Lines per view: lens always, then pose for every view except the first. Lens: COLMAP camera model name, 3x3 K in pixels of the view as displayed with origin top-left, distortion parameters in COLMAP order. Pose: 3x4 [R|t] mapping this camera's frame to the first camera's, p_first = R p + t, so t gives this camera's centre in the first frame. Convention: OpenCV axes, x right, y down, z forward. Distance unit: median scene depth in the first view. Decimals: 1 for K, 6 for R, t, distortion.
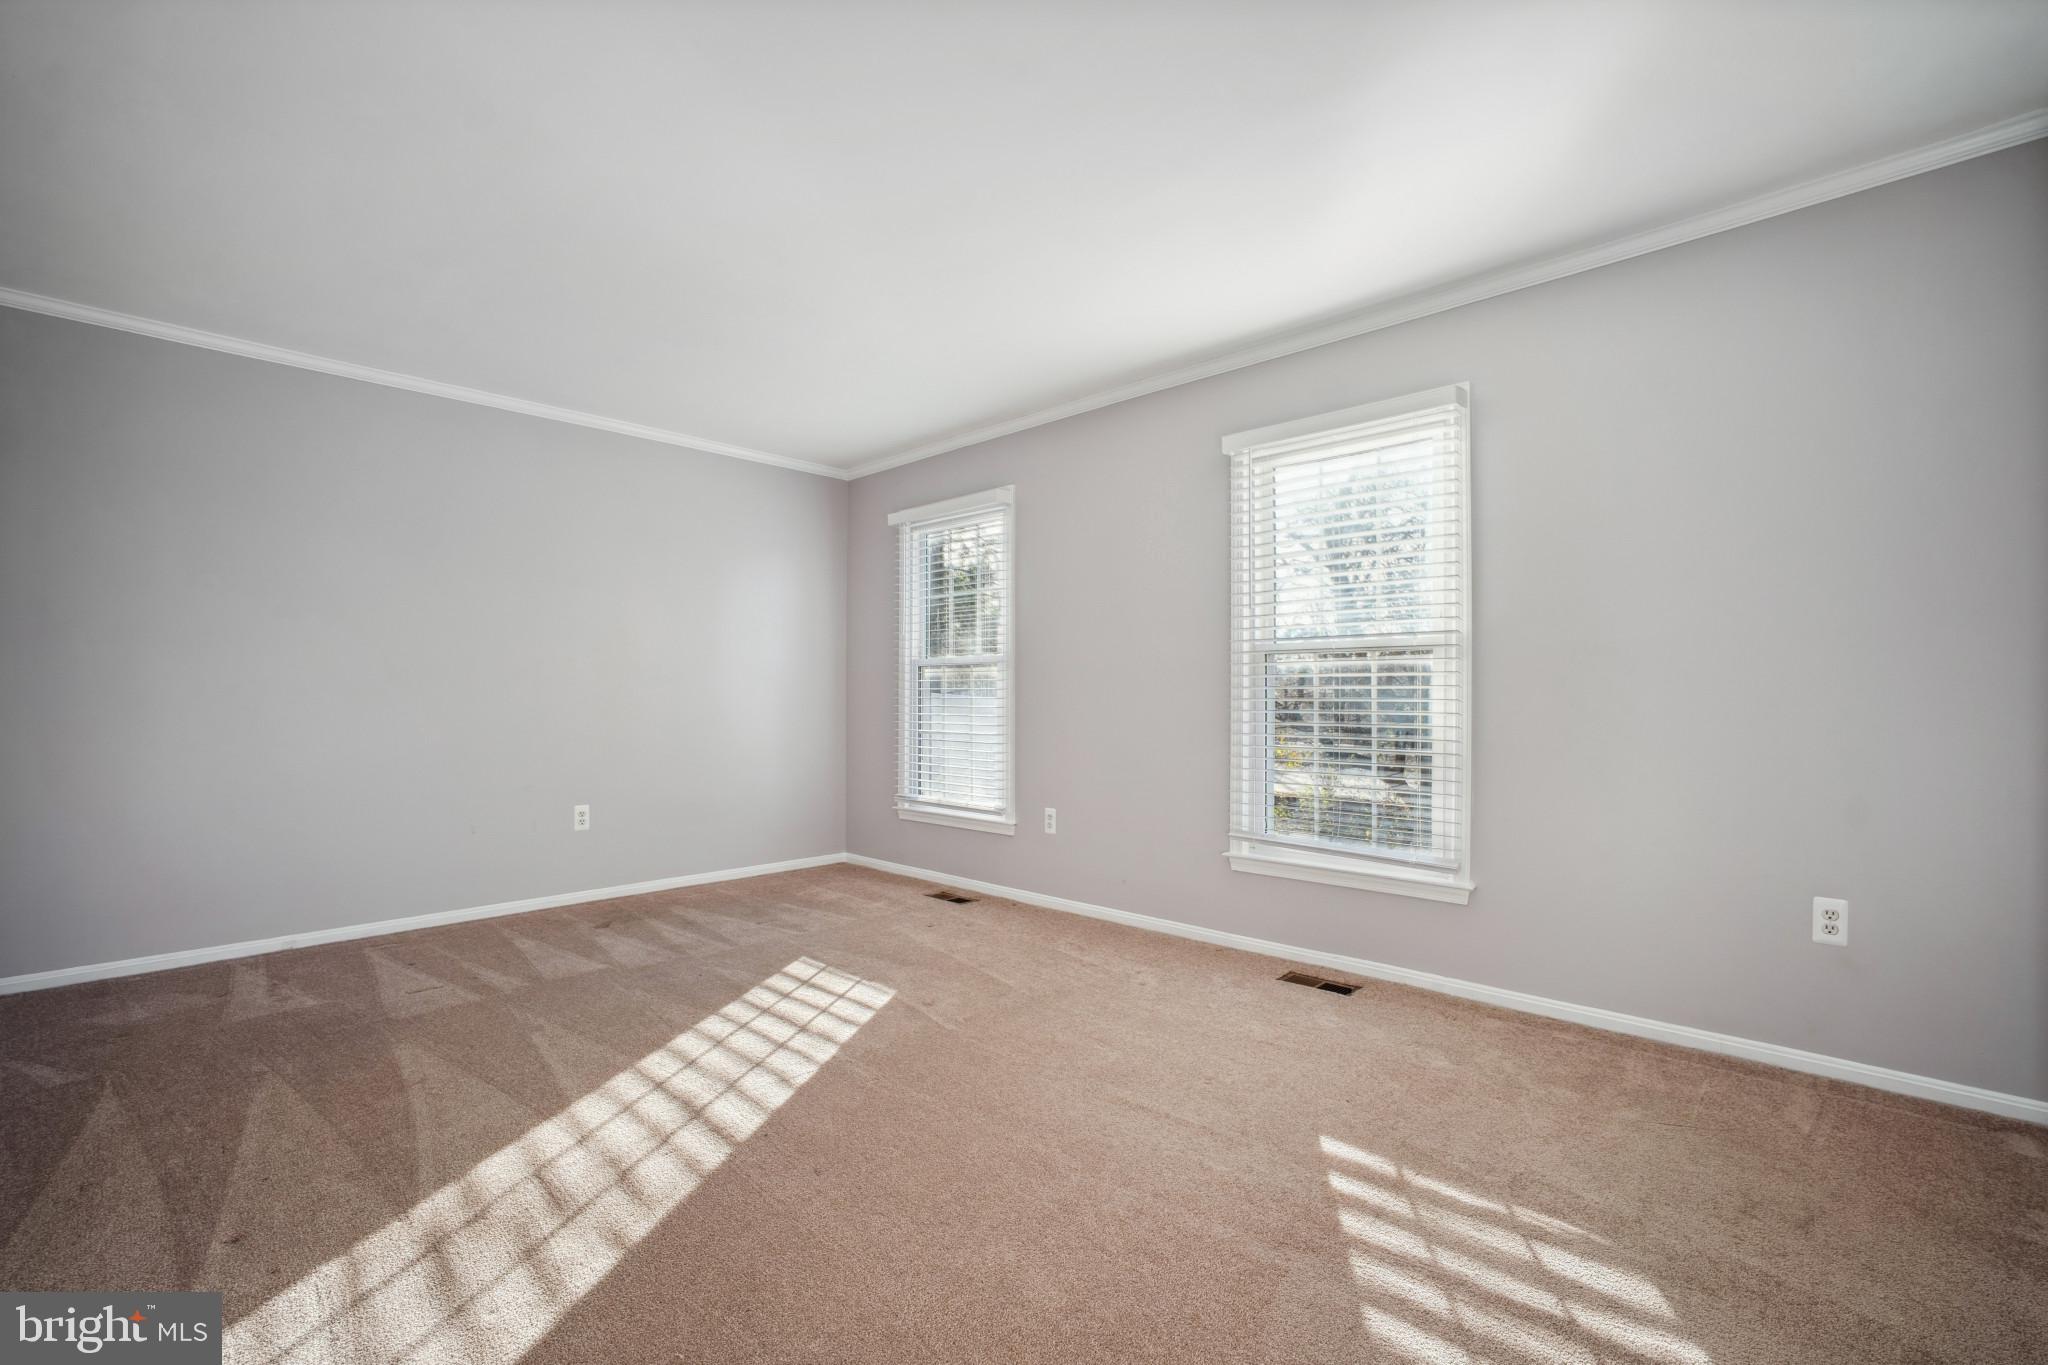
lens RADIAL K [[871.7, 0, 1030.4], [0, 871.7, 679.9], [0, 0, 1]] dist [-0.036786, 0.014166]
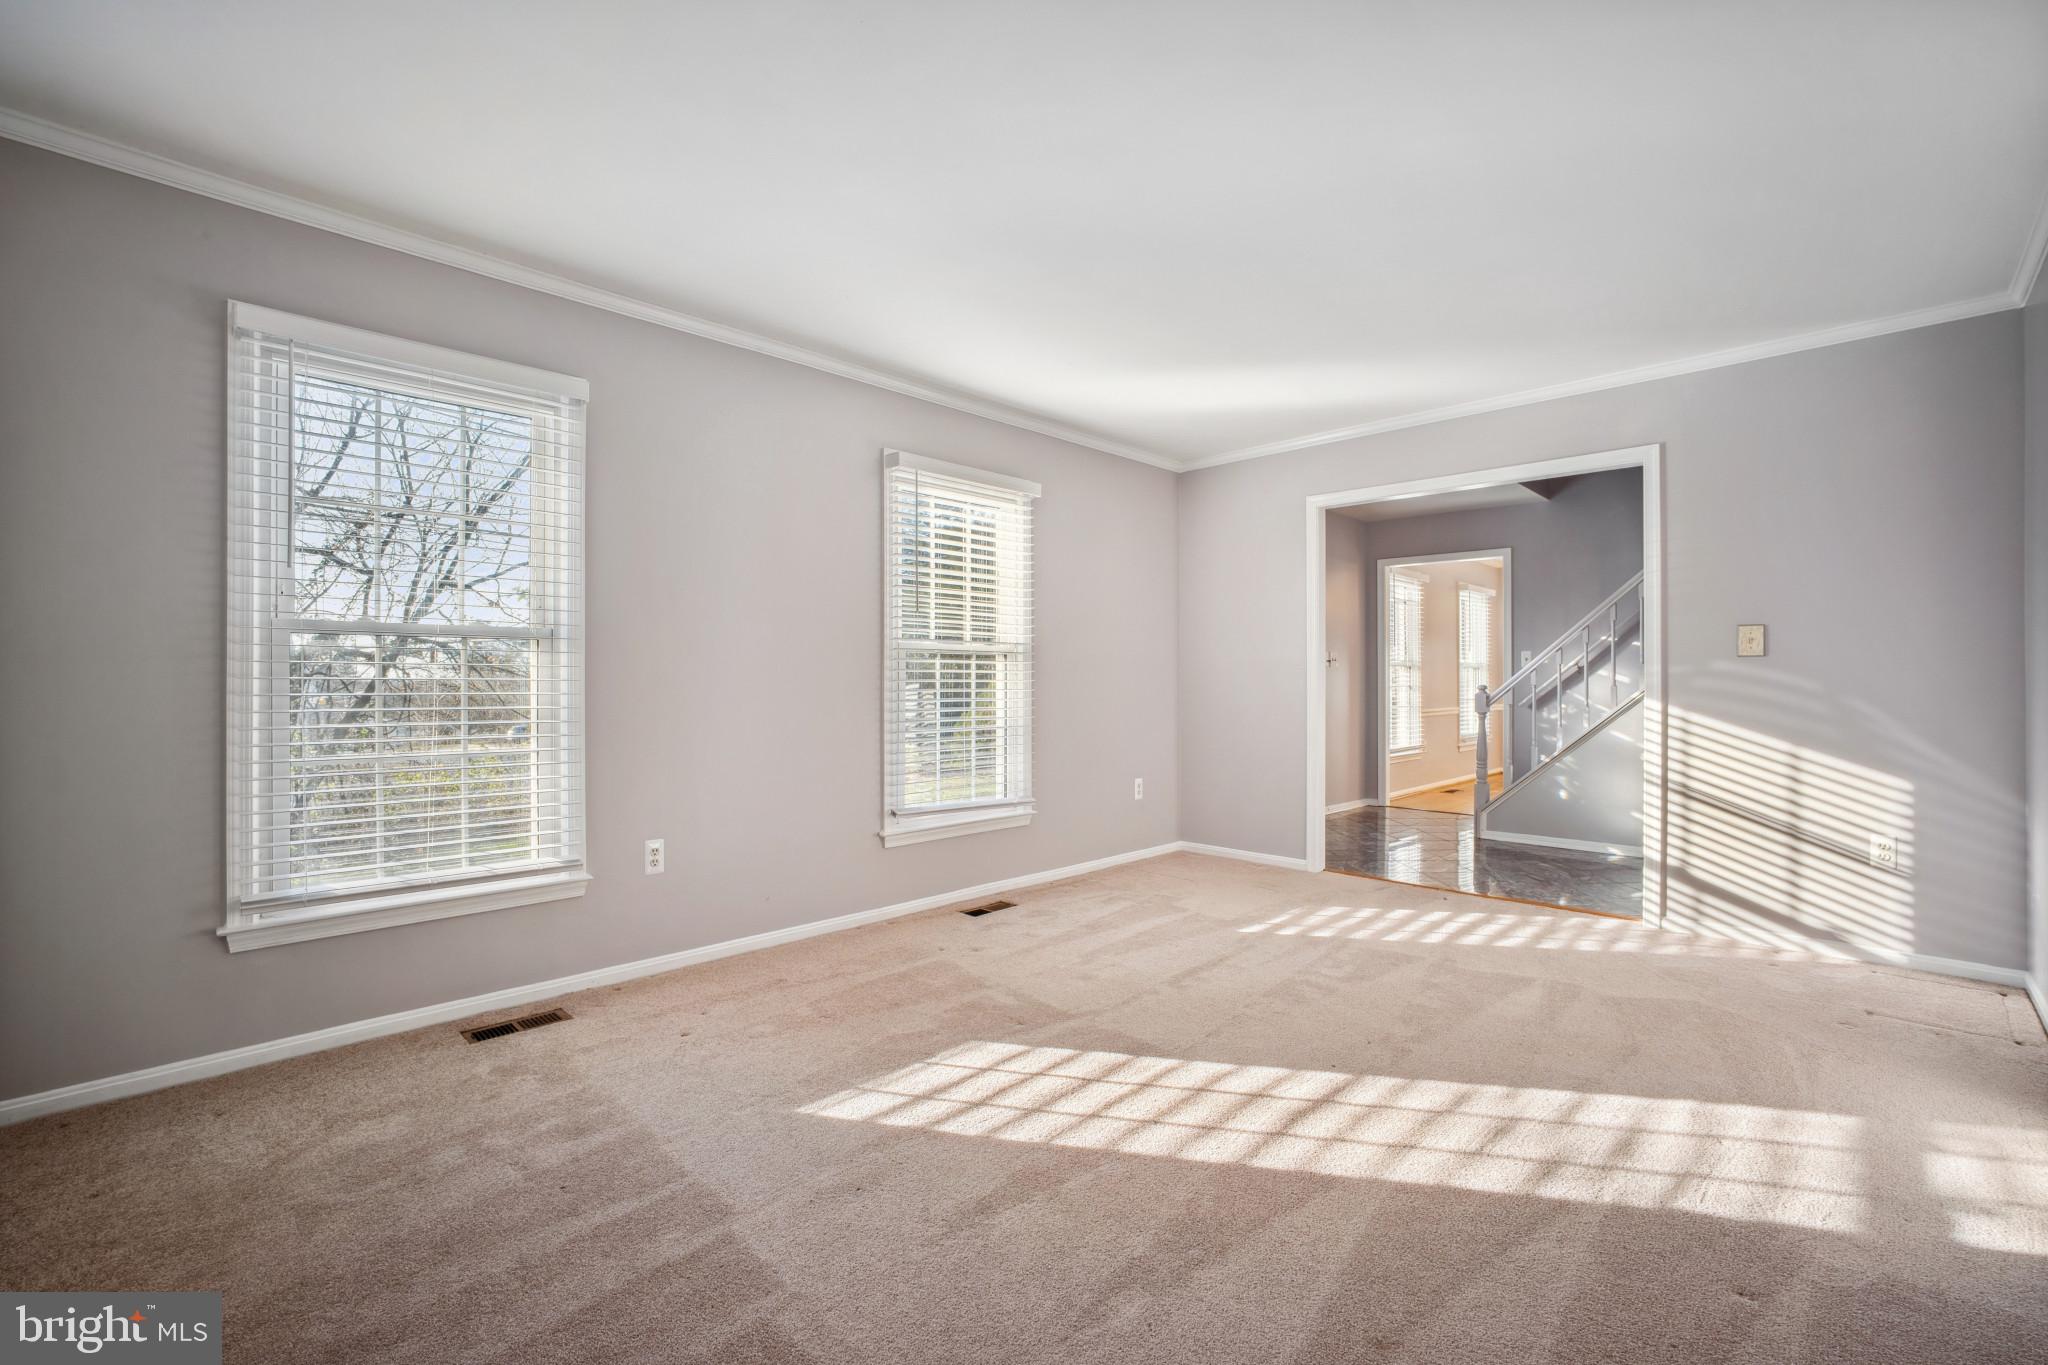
lens RADIAL K [[870.9, 0, 1024.0], [0, 870.9, 682.5], [0, 0, 1]] dist [-0.035538, 0.000121]
pose [[0.025661, 0.006916, 0.999647, -1.107612], [-0.012873, 0.999895, -0.006587, 0.022143], [-0.999588, -0.012700, 0.025747, 1.049926]]
